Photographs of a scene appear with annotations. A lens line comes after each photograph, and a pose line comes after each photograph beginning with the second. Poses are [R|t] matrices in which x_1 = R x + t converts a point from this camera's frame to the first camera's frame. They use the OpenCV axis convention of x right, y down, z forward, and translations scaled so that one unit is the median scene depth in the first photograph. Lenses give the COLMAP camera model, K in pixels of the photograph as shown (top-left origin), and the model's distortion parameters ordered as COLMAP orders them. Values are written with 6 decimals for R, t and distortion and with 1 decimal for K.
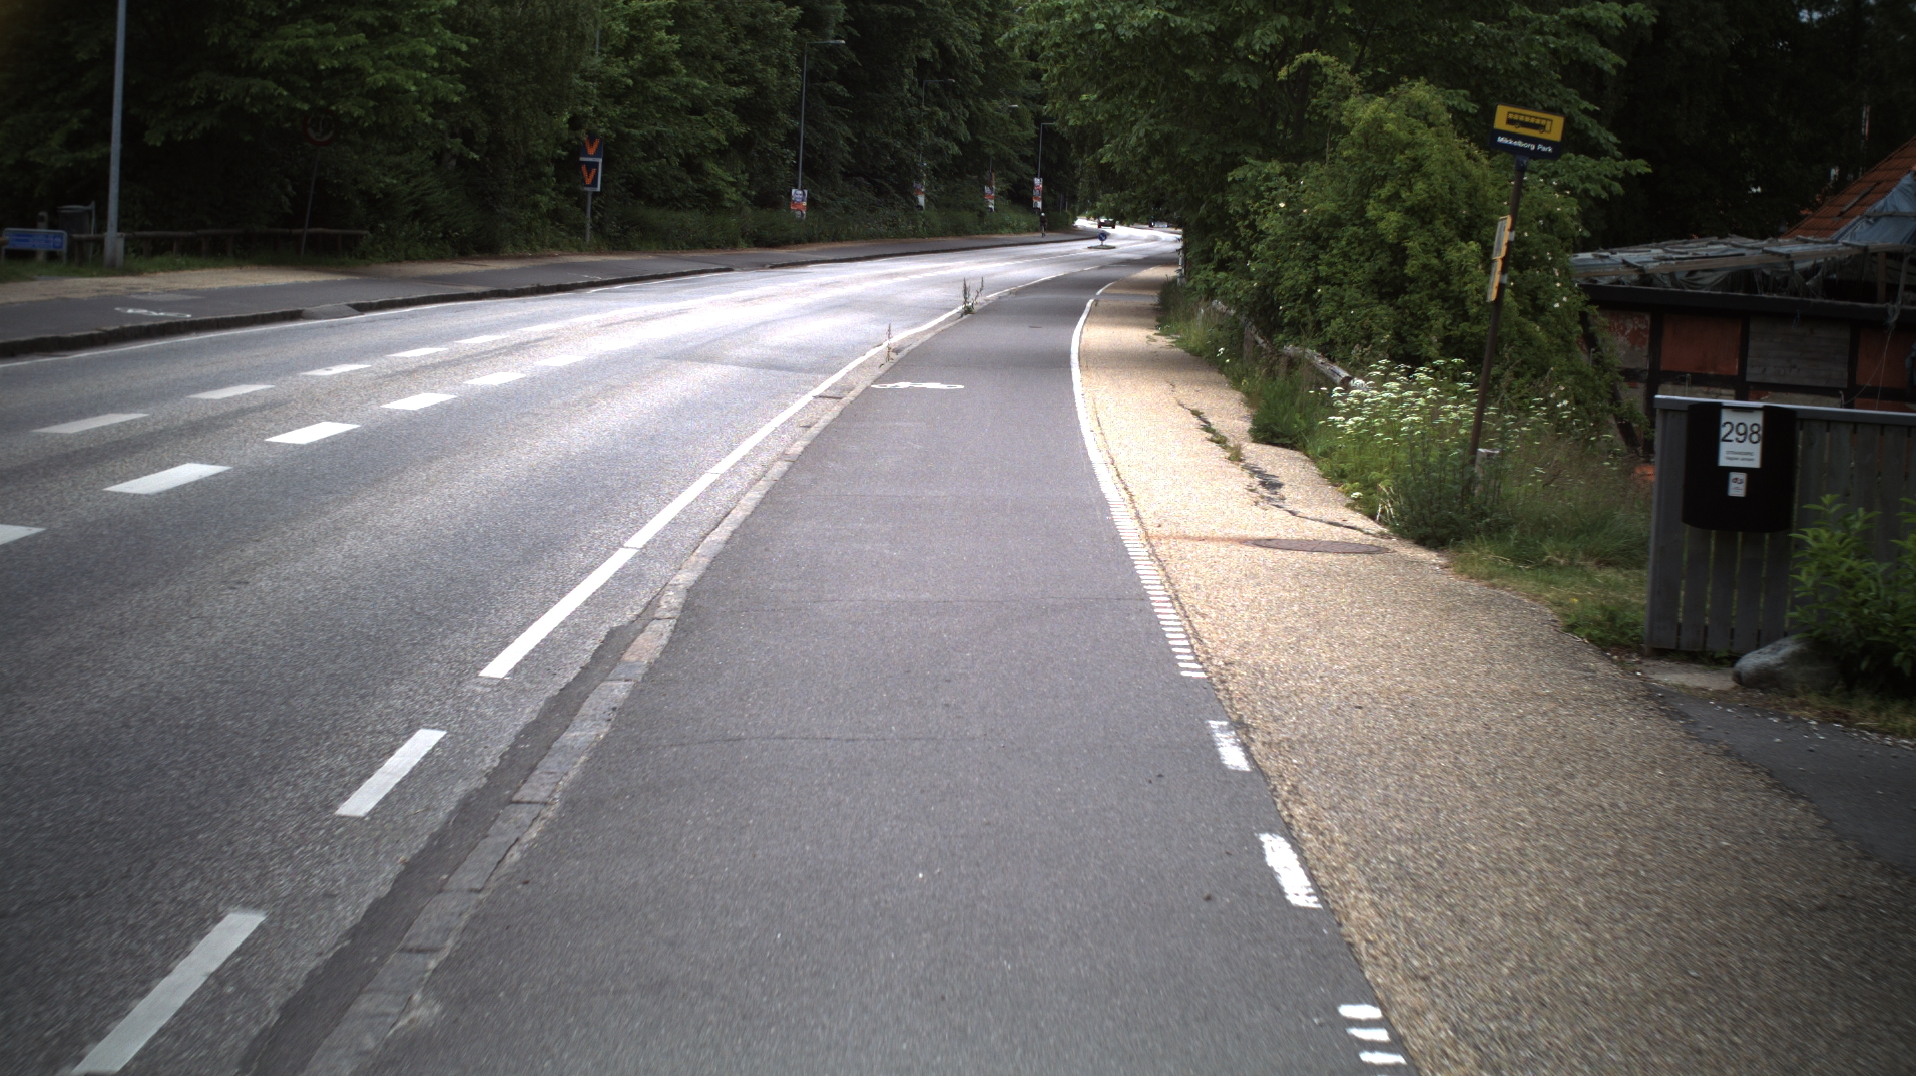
lens RADIAL K [[3275.7, 0, 958.0], [0, 3275.7, 538.0], [0, 0, 1]] dist [-0.305128, 0.456918]
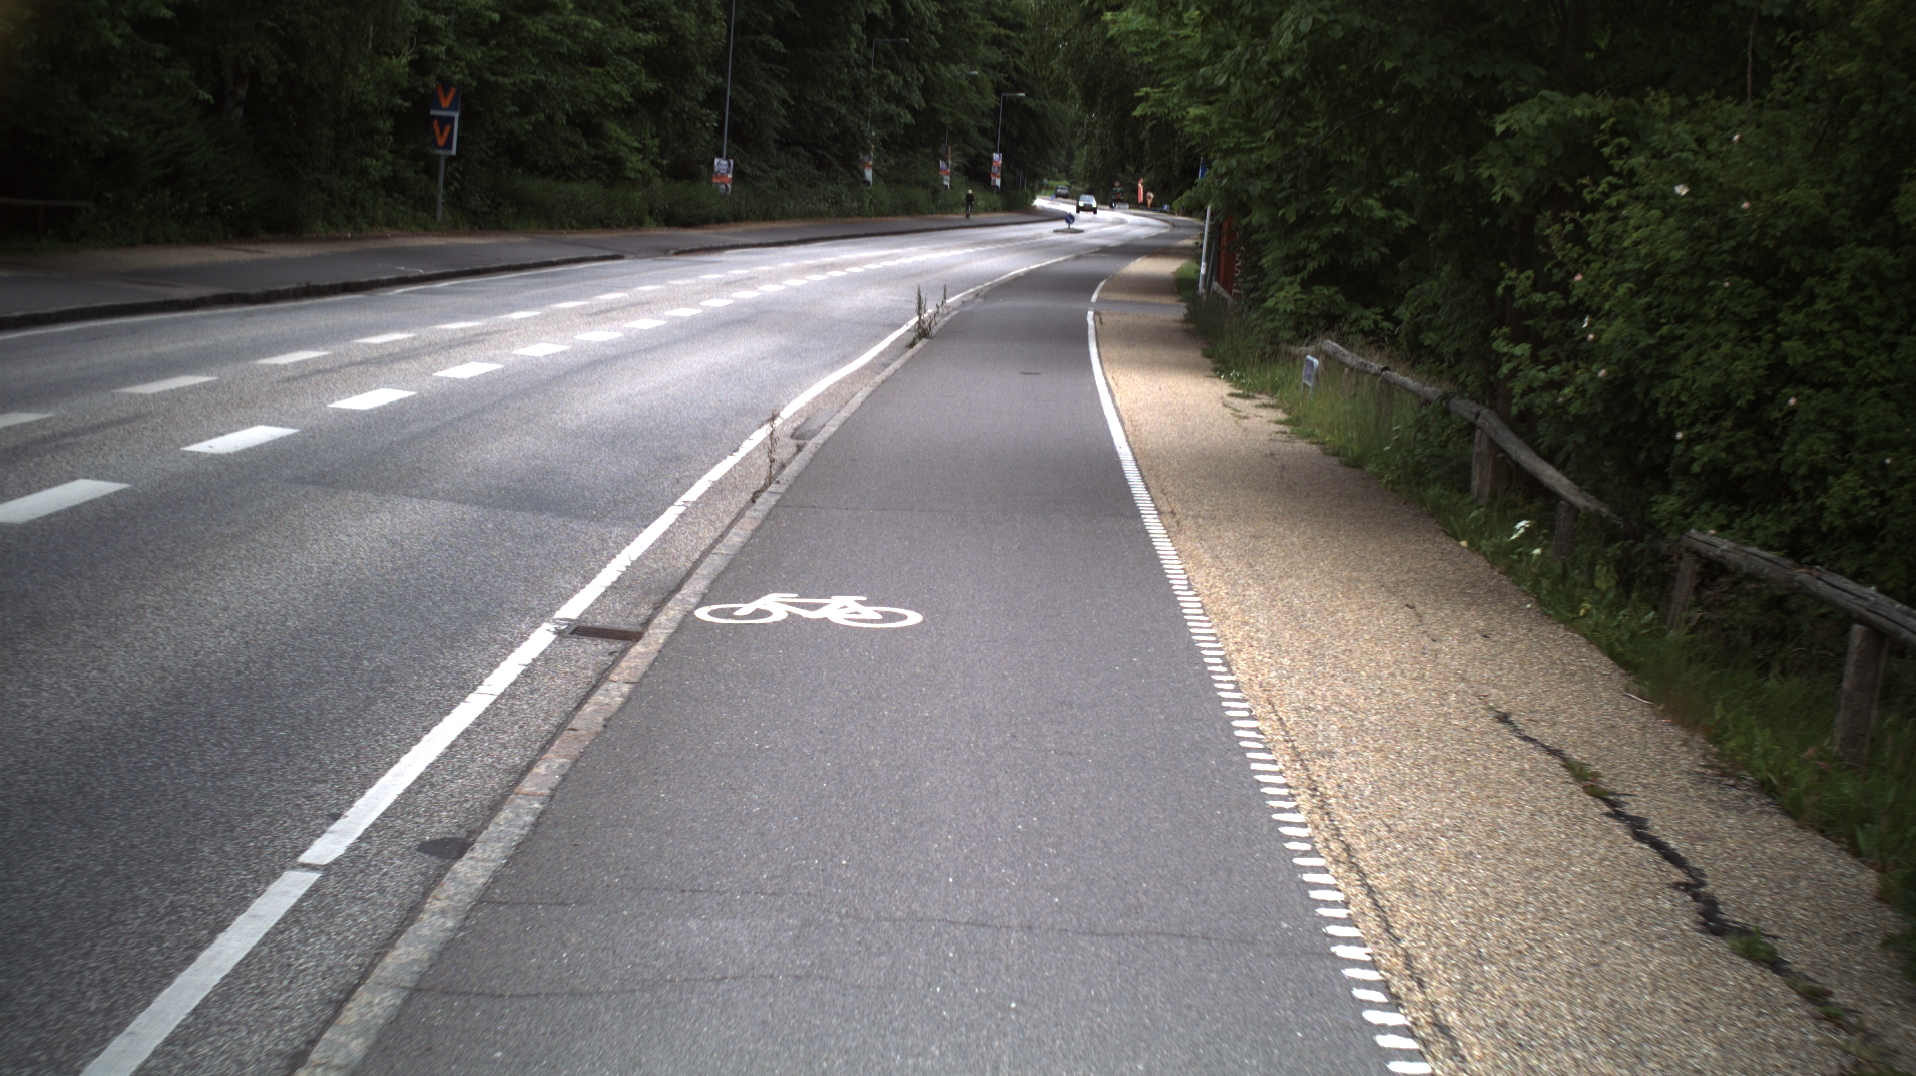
lens RADIAL K [[3275.7, 0, 958.0], [0, 3275.7, 538.0], [0, 0, 1]] dist [-0.305128, 0.456918]
pose [[0.999716, 0.016878, 0.016806, -0.000385], [-0.016996, 0.999832, 0.006869, -0.030008], [-0.016687, -0.007153, 0.999835, 0.299794]]
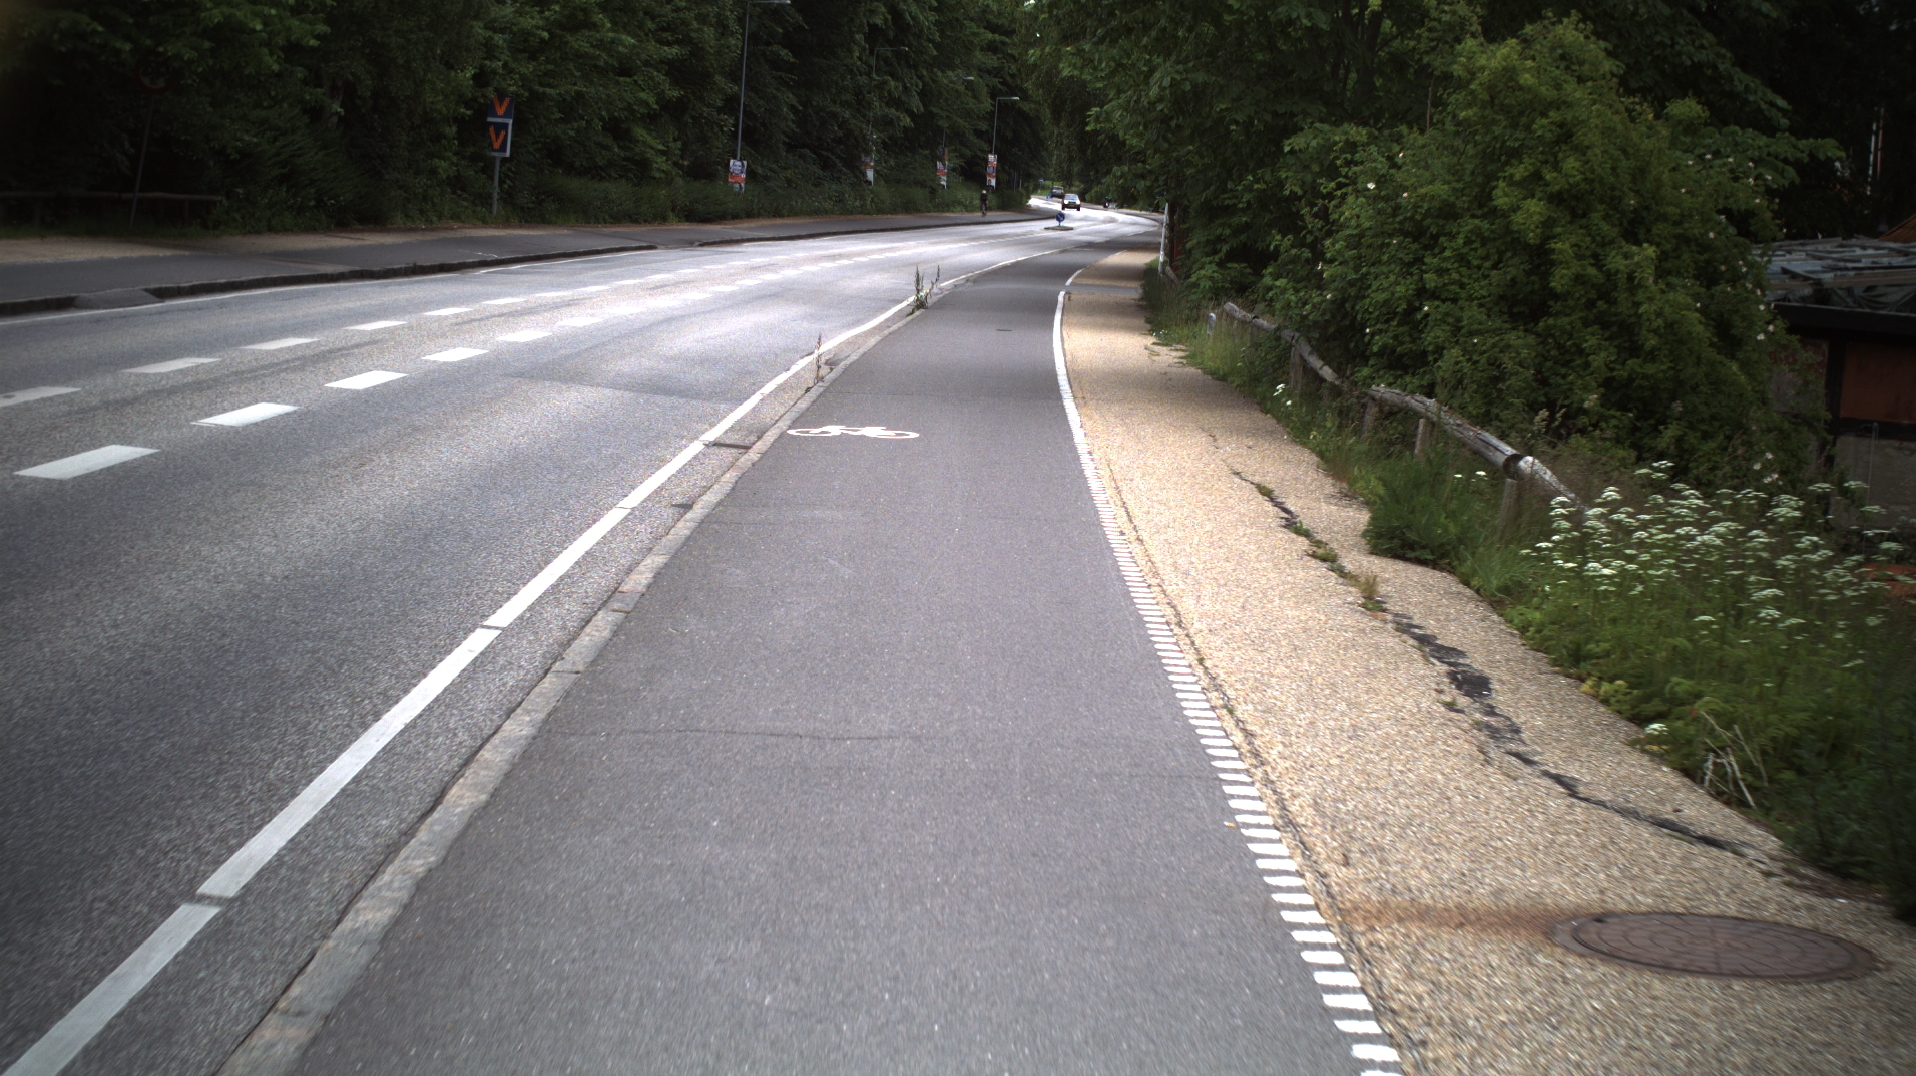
lens RADIAL K [[3275.7, 0, 958.0], [0, 3275.7, 538.0], [0, 0, 1]] dist [-0.305128, 0.456918]
pose [[0.999671, 0.018772, 0.017503, -0.000882], [-0.018895, 0.999798, 0.006859, -0.014674], [-0.017370, -0.007188, 0.999823, 0.149782]]
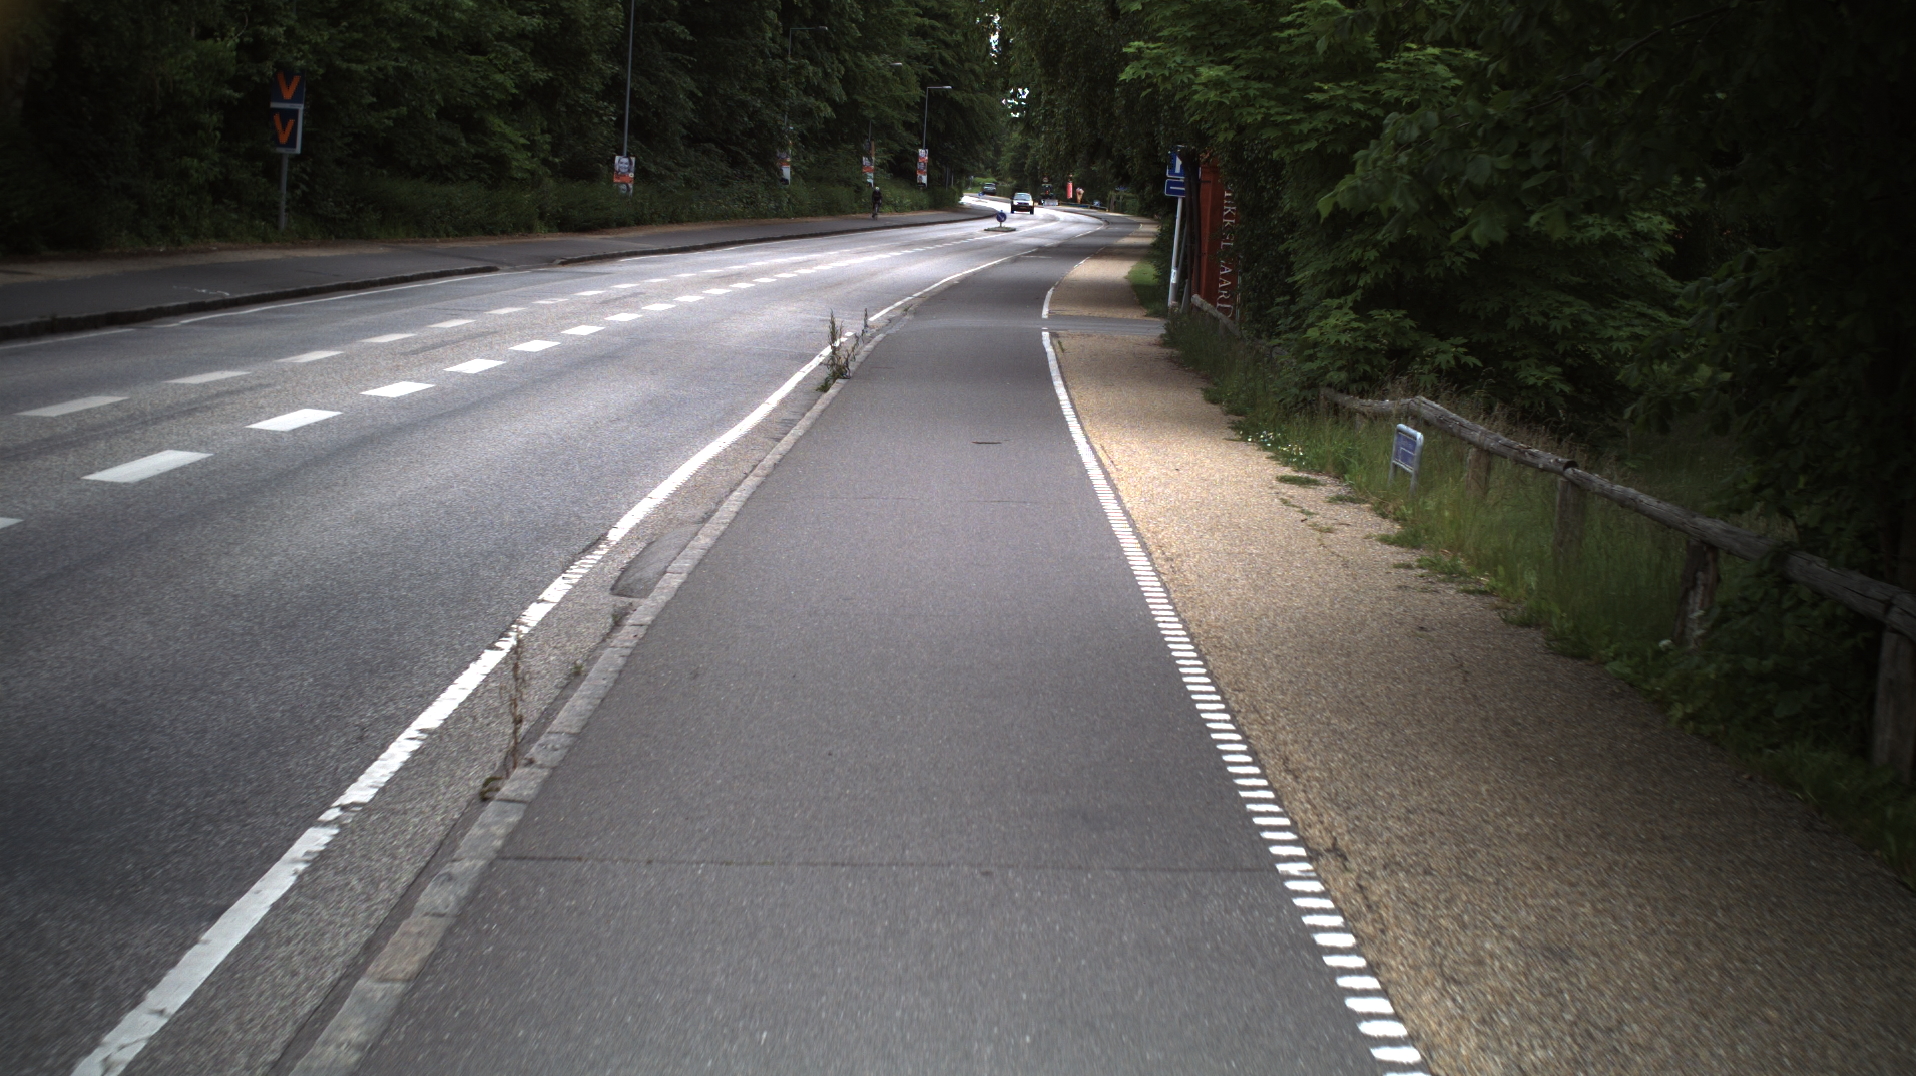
lens RADIAL K [[3275.7, 0, 958.0], [0, 3275.7, 538.0], [0, 0, 1]] dist [-0.305128, 0.456918]
pose [[0.999253, 0.003618, 0.038469, 0.002057], [-0.003902, 0.999966, 0.007307, -0.044538], [-0.038442, -0.007452, 0.999233, 0.449920]]
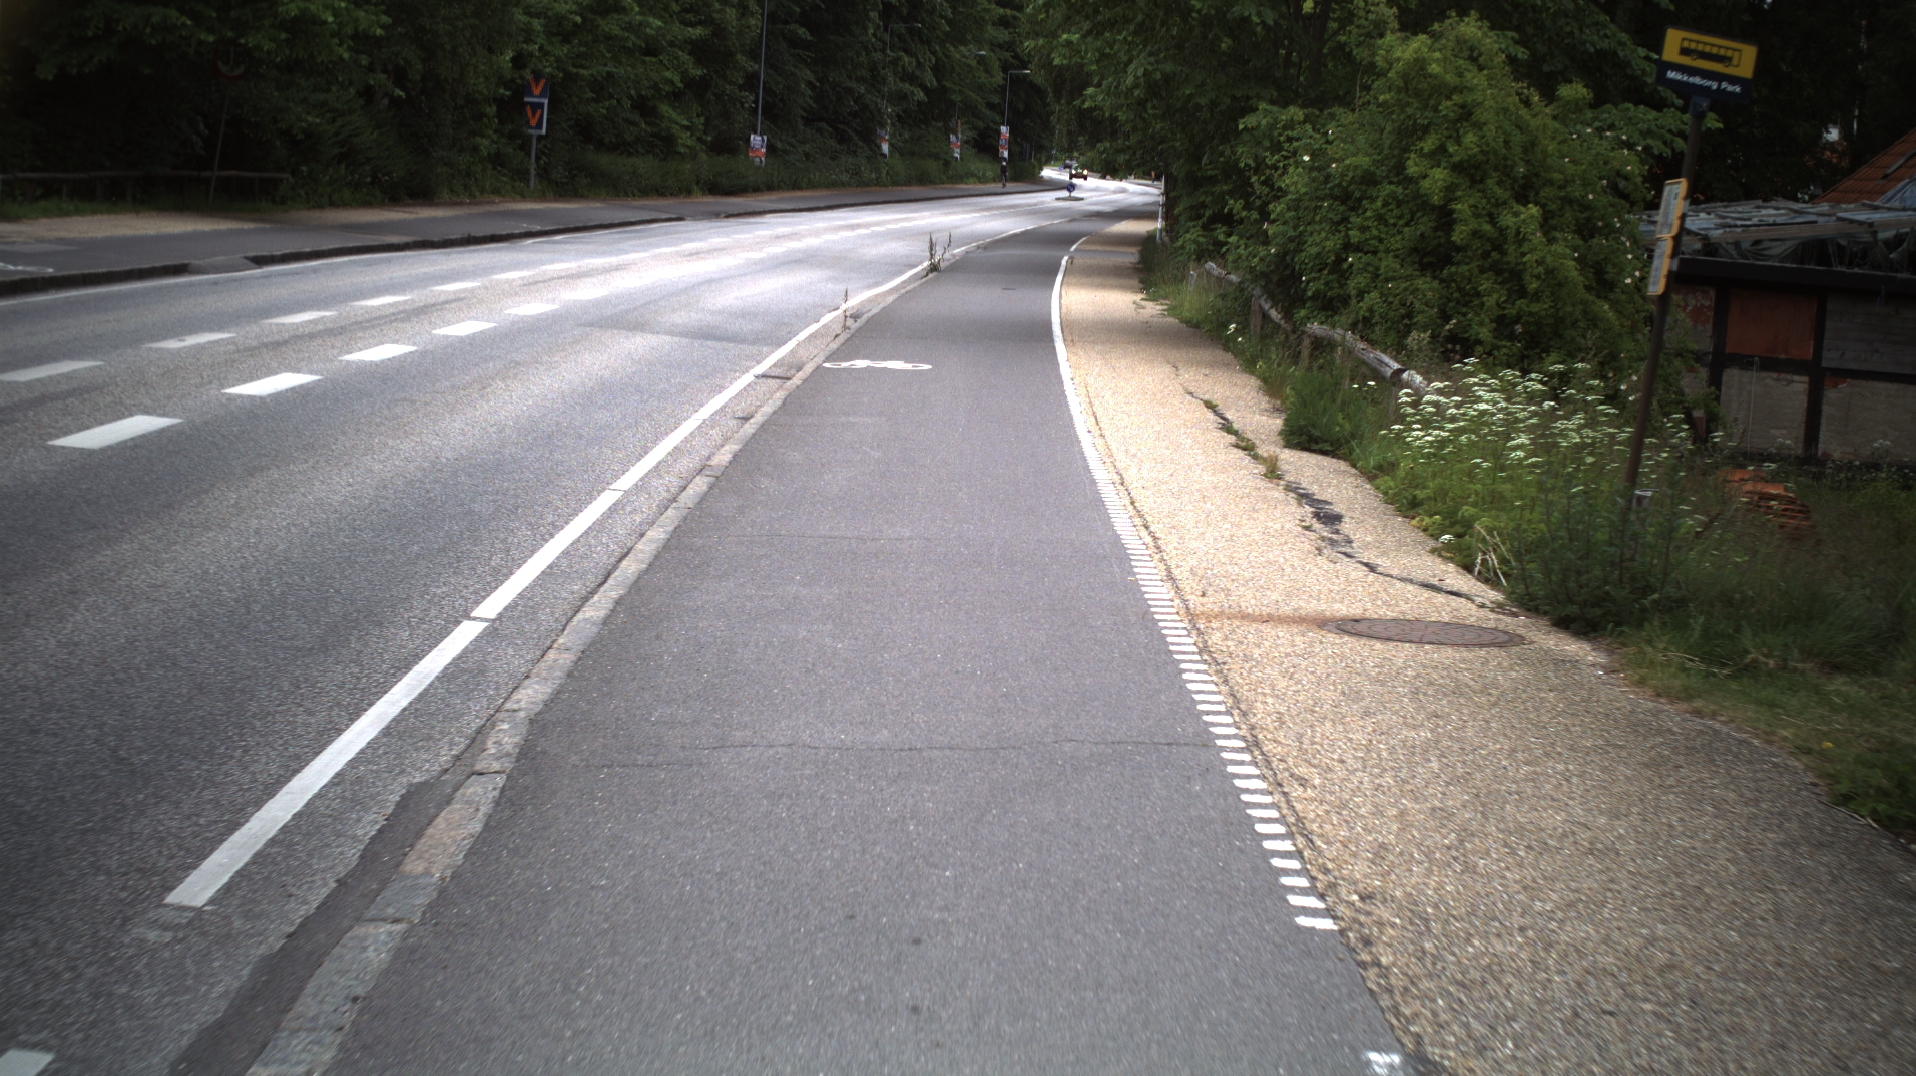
lens RADIAL K [[3275.7, 0, 958.0], [0, 3275.7, 538.0], [0, 0, 1]] dist [-0.305128, 0.456918]
pose [[0.999857, 0.011471, 0.012415, -0.000714], [-0.011664, 0.999811, 0.015575, -0.007627], [-0.012234, -0.015718, 0.999802, 0.075061]]
